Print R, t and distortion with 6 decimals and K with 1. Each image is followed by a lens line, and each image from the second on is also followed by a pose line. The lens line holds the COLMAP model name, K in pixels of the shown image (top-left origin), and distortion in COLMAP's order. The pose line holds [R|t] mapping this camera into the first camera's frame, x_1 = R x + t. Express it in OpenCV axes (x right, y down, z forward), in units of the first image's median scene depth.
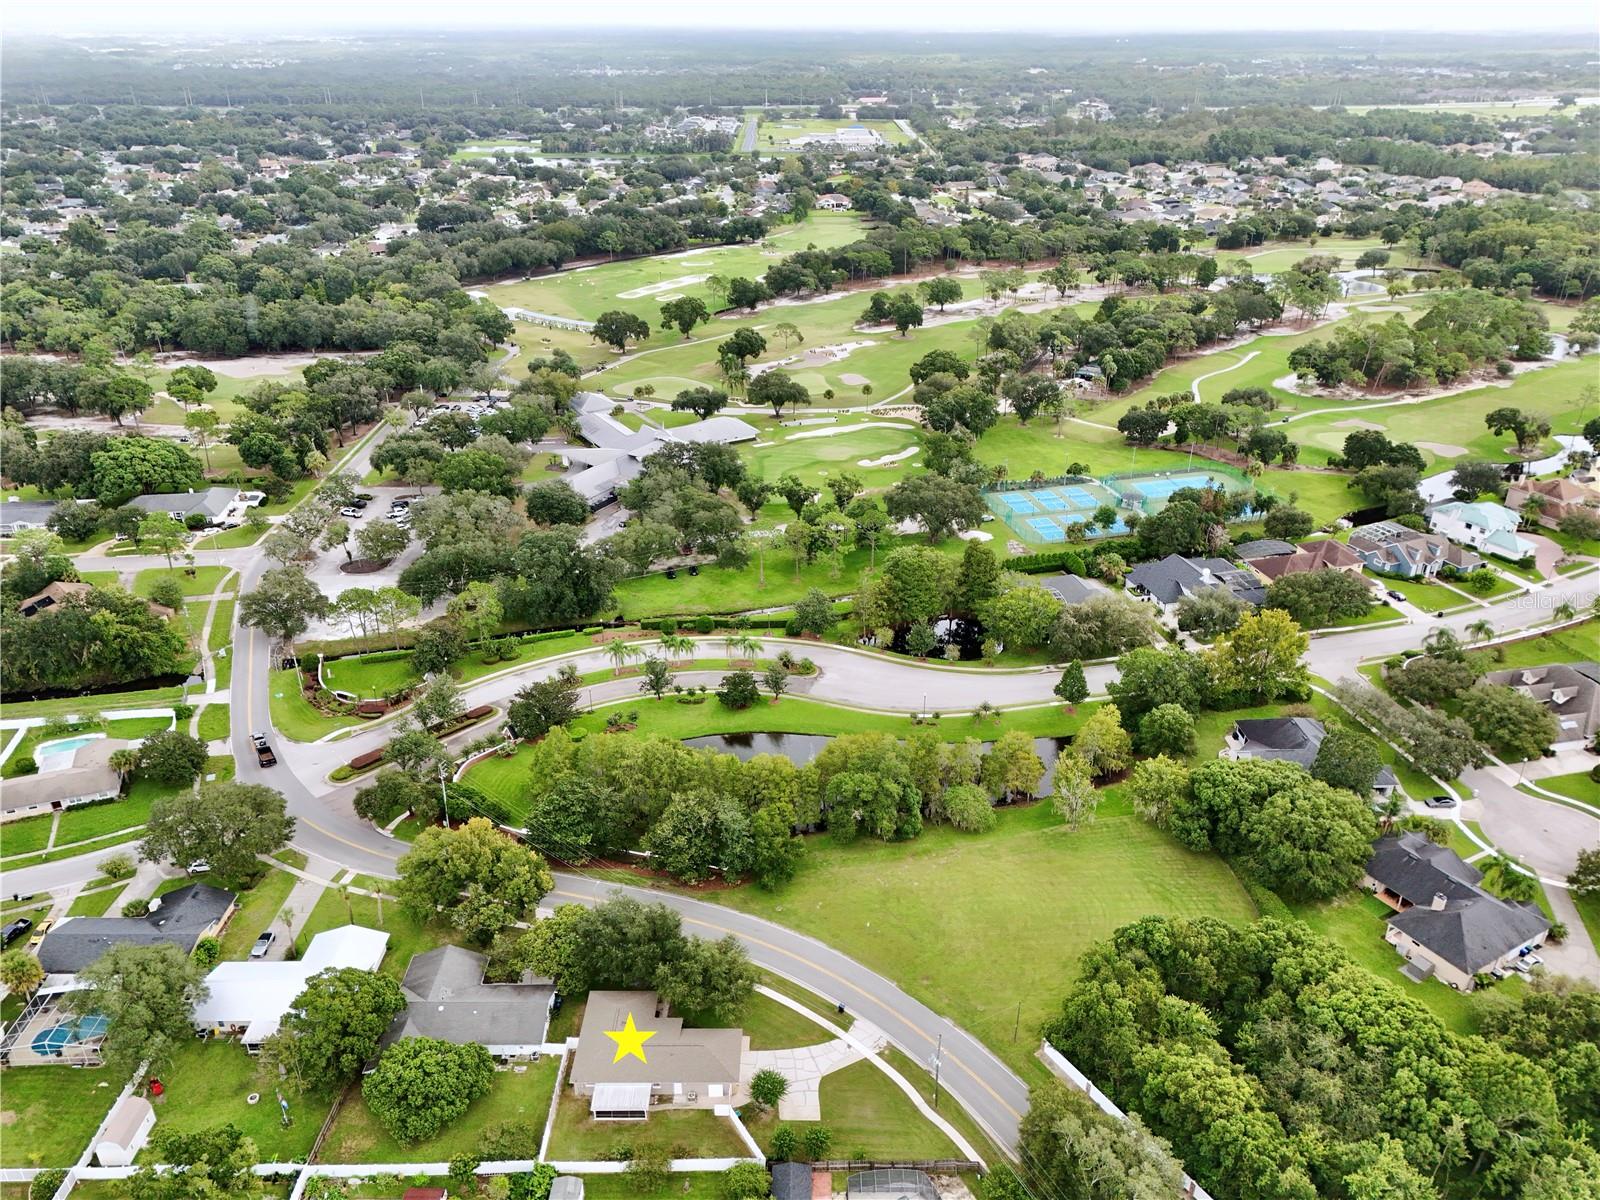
lens RADIAL K [[1176.7, 0, 803.1], [0, 1176.7, 610.9], [0, 0, 1]] dist [0.063996, -0.049916]
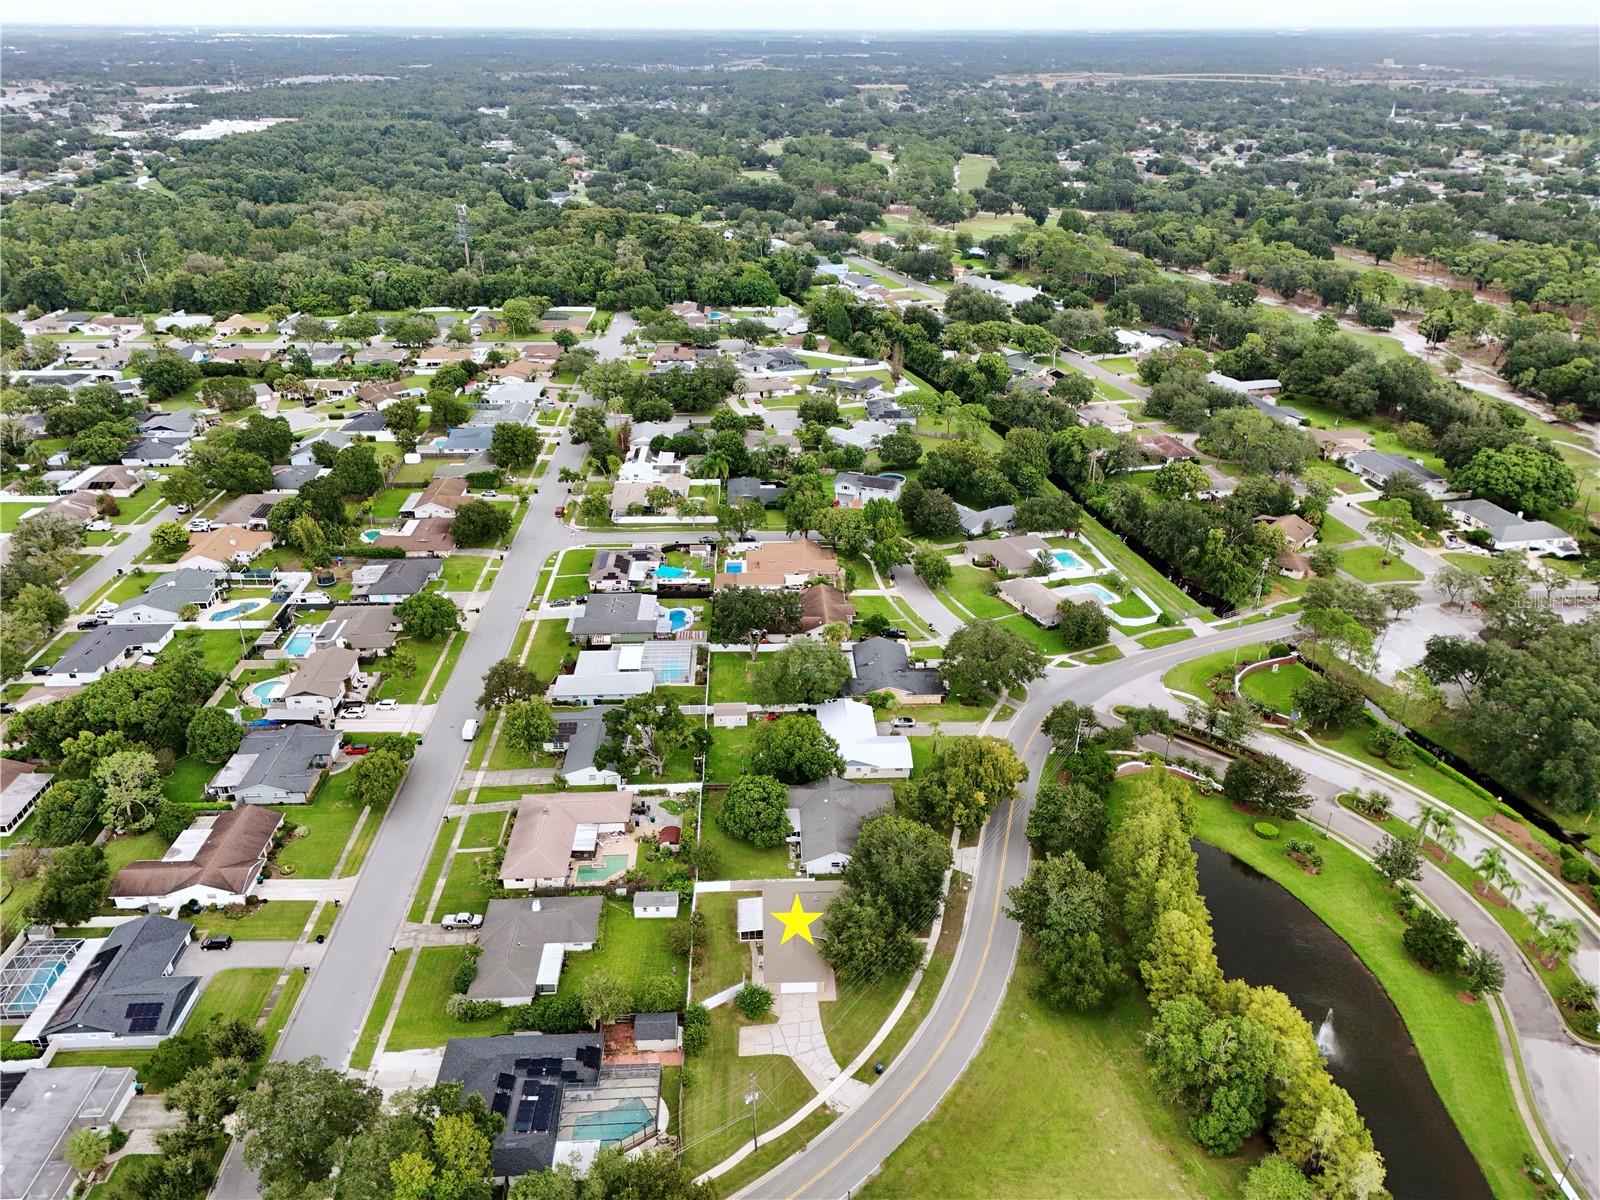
lens RADIAL K [[1161.0, 0, 801.5], [0, 1161.0, 629.6], [0, 0, 1]] dist [0.084038, -0.084329]
pose [[0.042650, 0.457311, -0.888284, 0.324226], [-0.446655, 0.804024, 0.392486, -0.131766], [0.893689, 0.380017, 0.238551, 0.274574]]
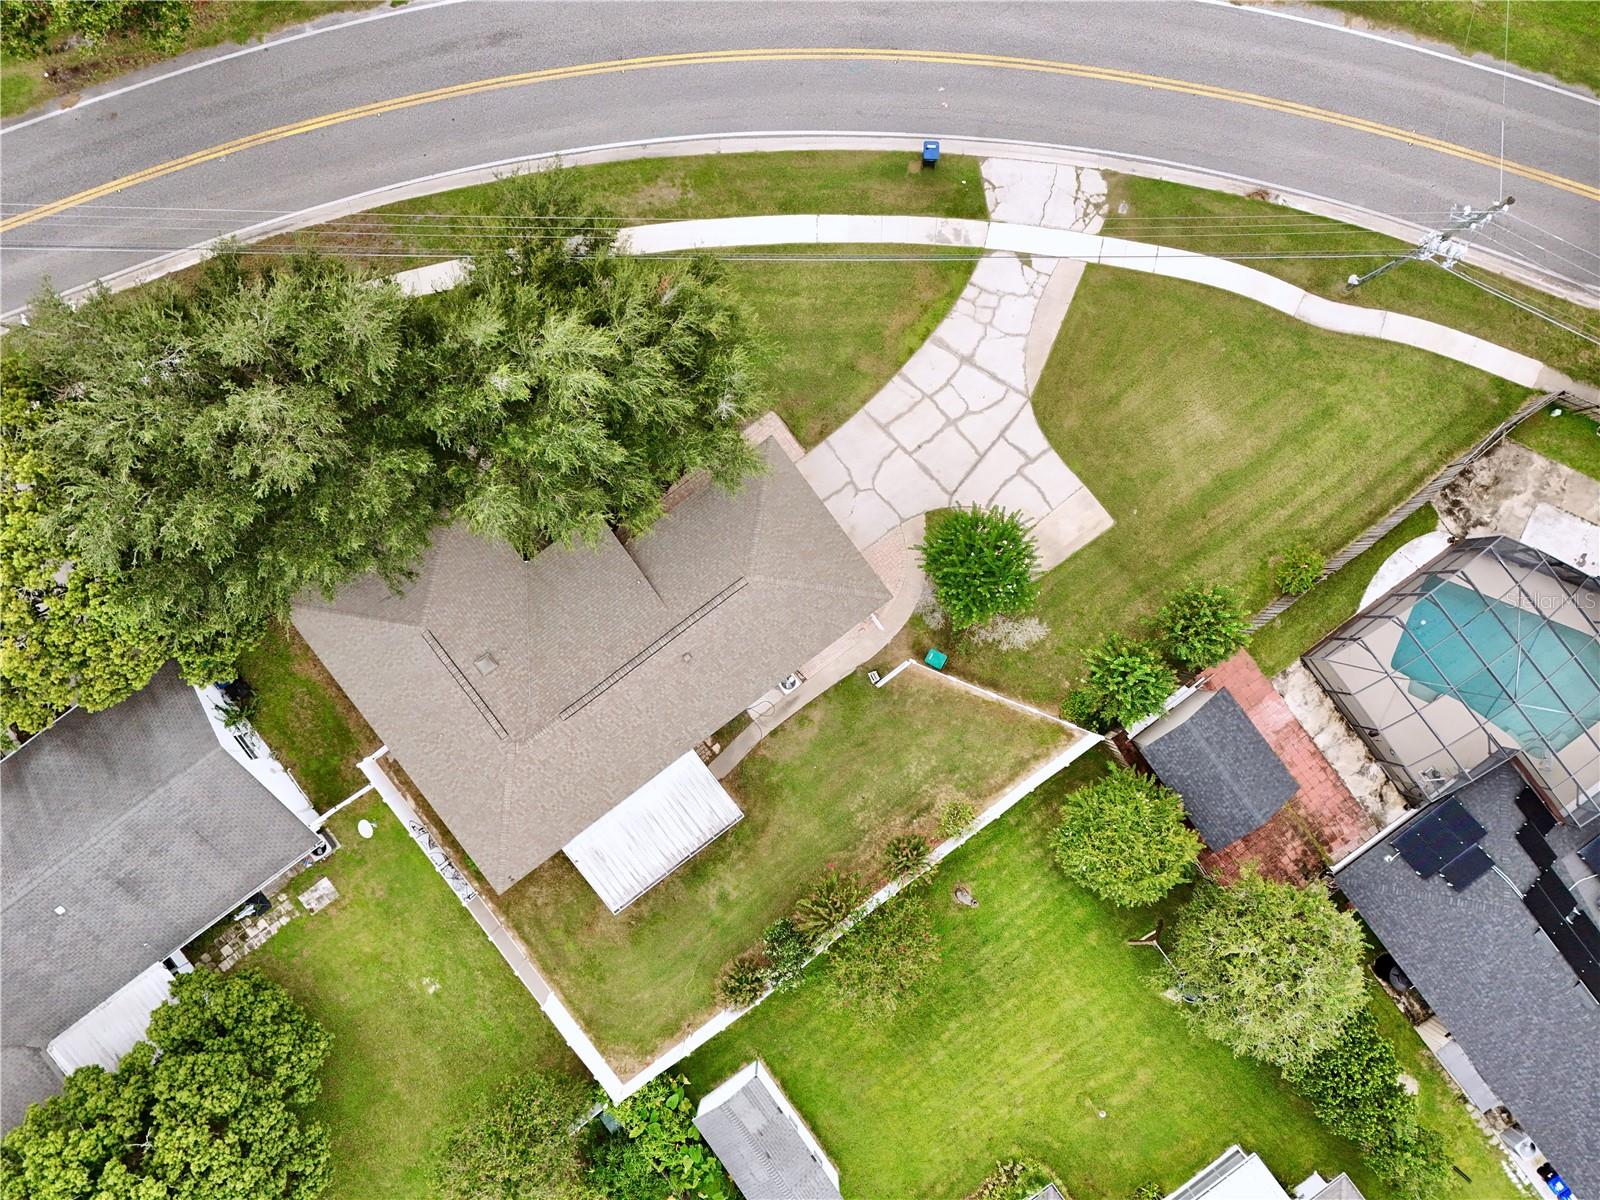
lens RADIAL K [[1176.7, 0, 803.1], [0, 1176.7, 610.9], [0, 0, 1]] dist [0.063996, -0.049916]
pose [[0.797968, -0.602698, 0.001509, -0.033272], [0.266231, 0.354734, 0.896262, 0.035859], [-0.540710, -0.714786, 0.443523, 0.364892]]
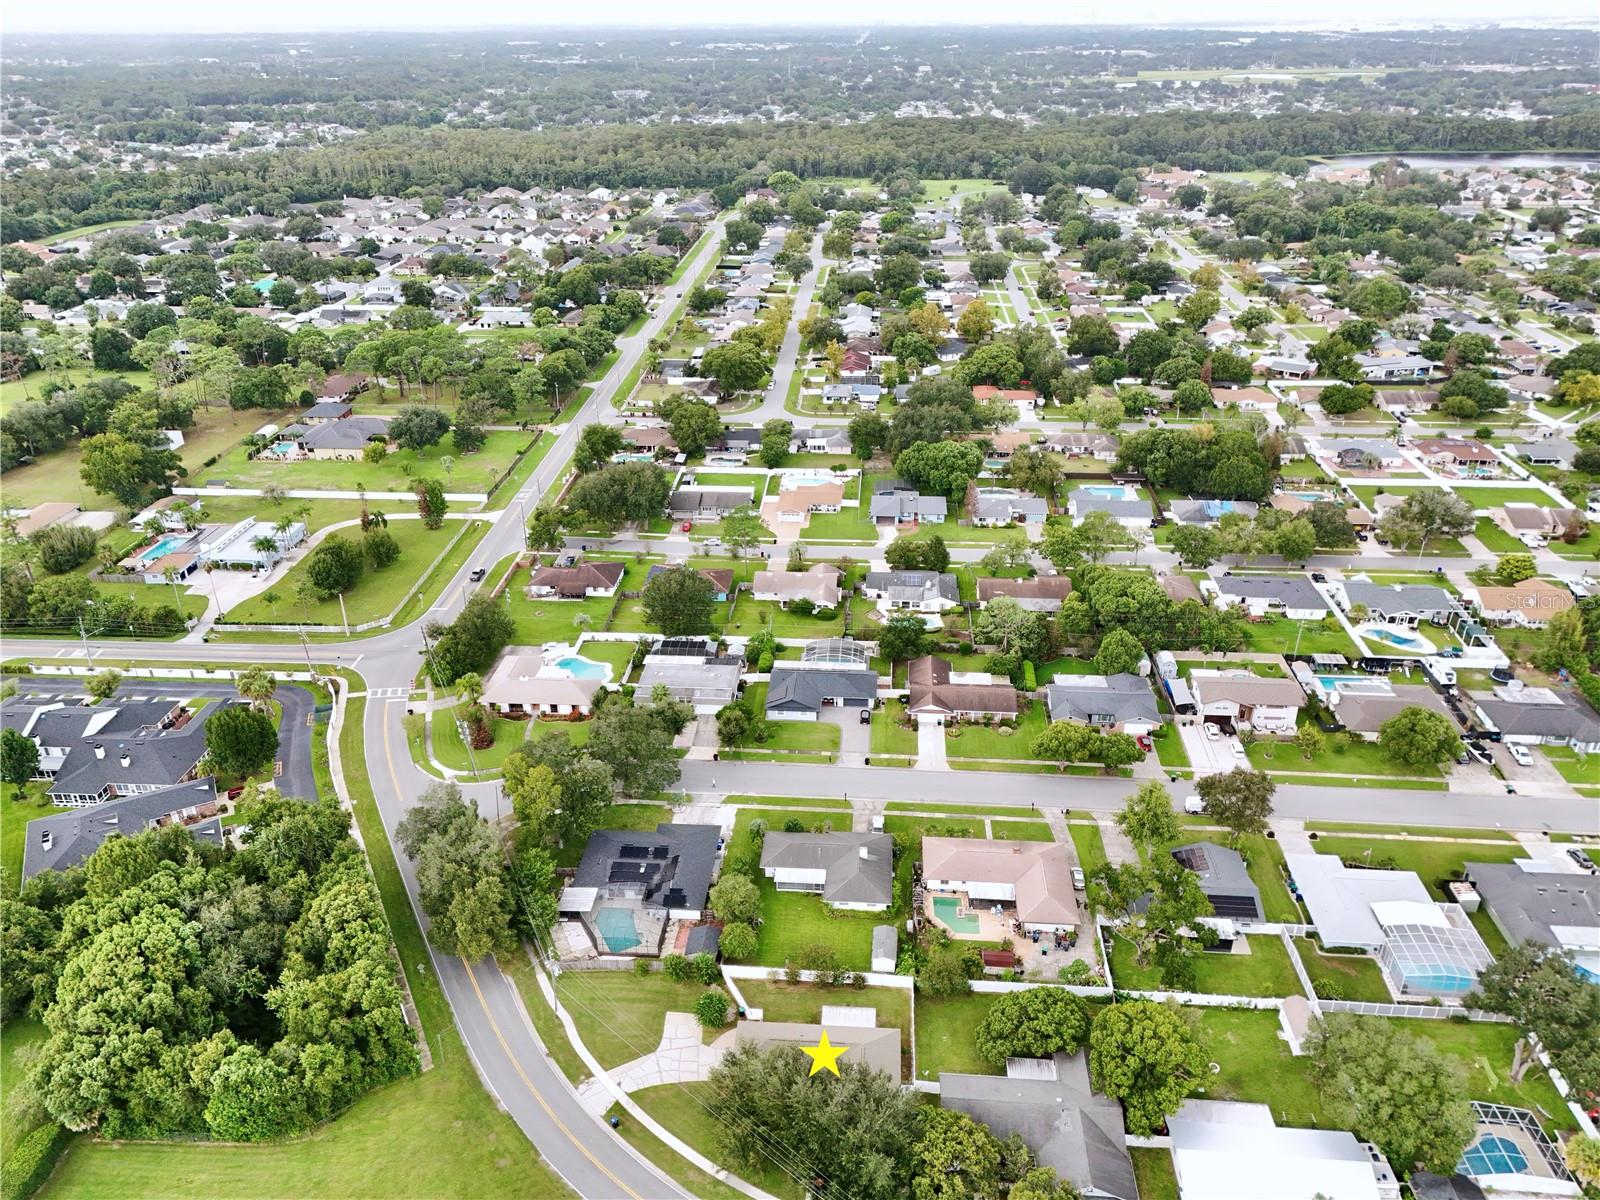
lens RADIAL K [[1161.0, 0, 801.5], [0, 1161.0, 629.6], [0, 0, 1]] dist [0.084038, -0.084329]
pose [[-0.997468, -0.028477, 0.065159, -0.071100], [0.036280, 0.584274, 0.810745, -0.271843], [-0.061158, 0.811057, -0.581761, 0.559753]]
